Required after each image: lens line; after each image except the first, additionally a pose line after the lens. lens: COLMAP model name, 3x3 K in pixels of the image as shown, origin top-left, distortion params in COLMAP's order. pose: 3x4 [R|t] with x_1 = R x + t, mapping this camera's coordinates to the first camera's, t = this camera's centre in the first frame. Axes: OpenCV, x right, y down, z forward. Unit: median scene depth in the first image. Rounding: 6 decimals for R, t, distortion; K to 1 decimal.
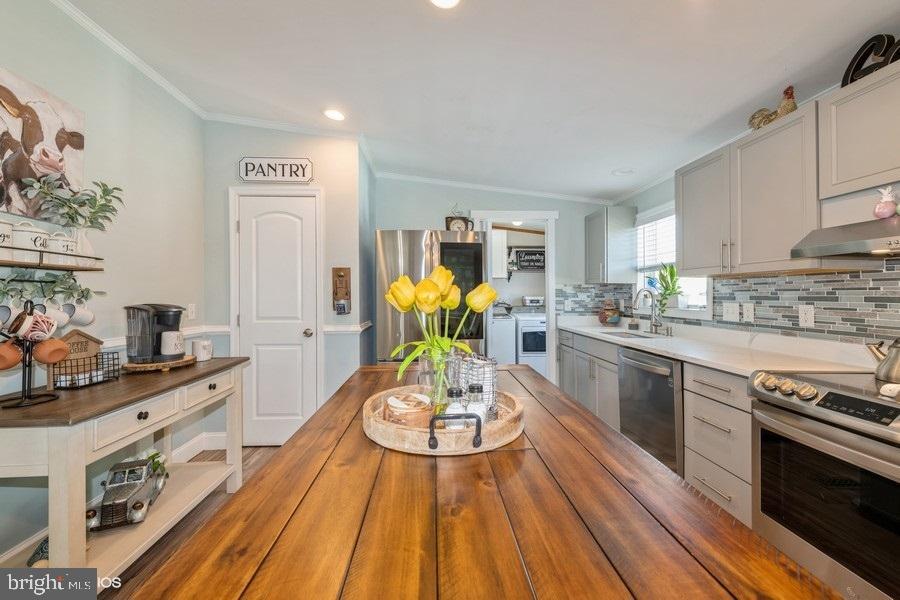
lens RADIAL K [[353.6, 0, 448.5], [0, 353.6, 286.1], [0, 0, 1]] dist [-0.000069, -0.002297]
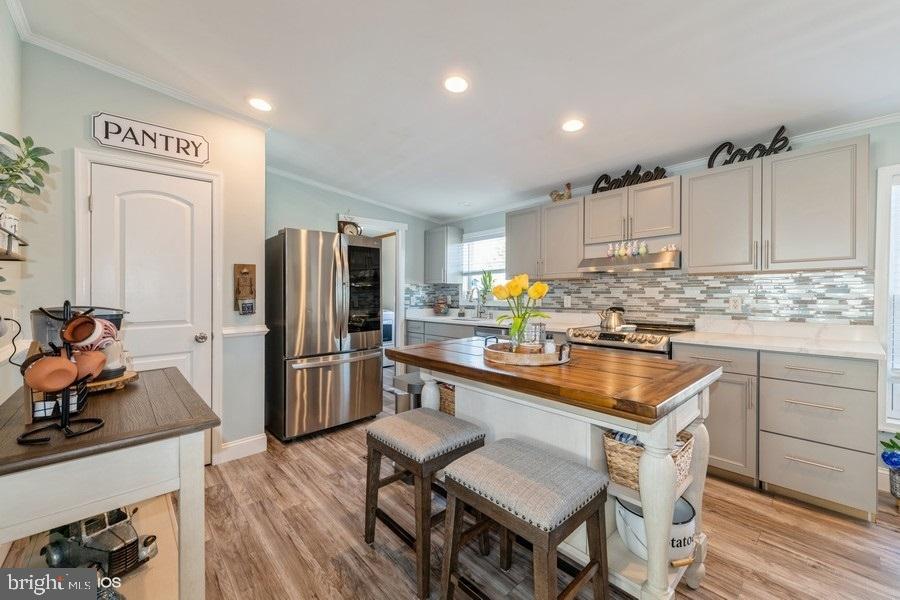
lens RADIAL K [[355.9, 0, 448.7], [0, 355.9, 294.1], [0, 0, 1]] dist [-0.001292, -0.000362]
pose [[0.772242, -0.010642, 0.635239, -0.482682], [-0.005316, 0.999716, 0.023210, 0.001201], [-0.635306, -0.021301, 0.771967, -0.063033]]
